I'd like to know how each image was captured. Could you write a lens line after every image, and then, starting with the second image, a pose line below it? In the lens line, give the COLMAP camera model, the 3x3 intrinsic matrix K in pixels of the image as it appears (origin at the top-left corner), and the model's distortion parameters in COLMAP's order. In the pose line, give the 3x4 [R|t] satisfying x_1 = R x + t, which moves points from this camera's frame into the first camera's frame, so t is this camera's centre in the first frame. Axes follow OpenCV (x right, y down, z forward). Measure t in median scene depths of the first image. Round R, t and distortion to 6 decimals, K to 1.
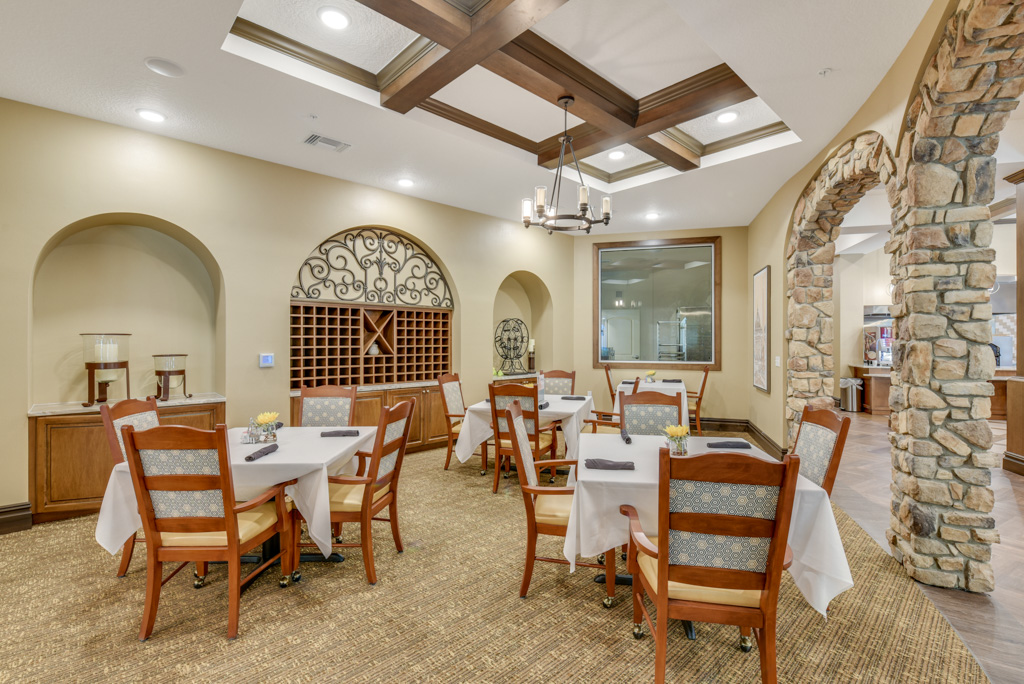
lens RADIAL K [[446.7, 0, 514.1], [0, 446.7, 340.0], [0, 0, 1]] dist [-0.002623, -0.000023]
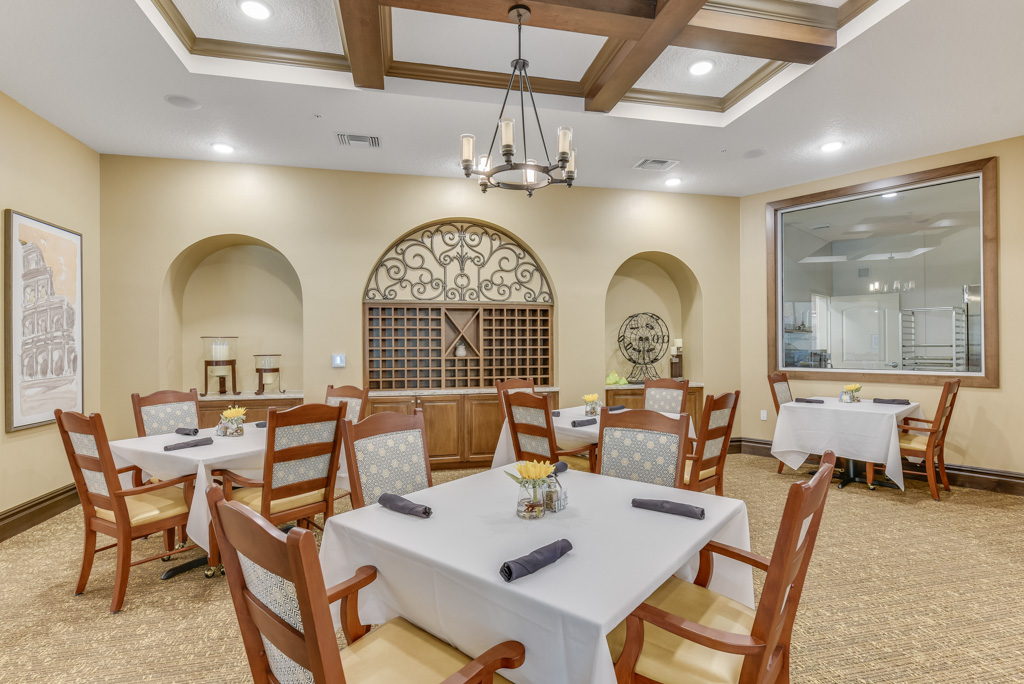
lens RADIAL K [[488.2, 0, 511.5], [0, 488.2, 345.7], [0, 0, 1]] dist [0.004584, 0.000604]
pose [[0.867660, -0.006140, -0.497120, 0.296527], [0.007640, 0.999970, 0.000982, 0.010201], [0.497099, -0.004650, 0.867681, 0.166212]]
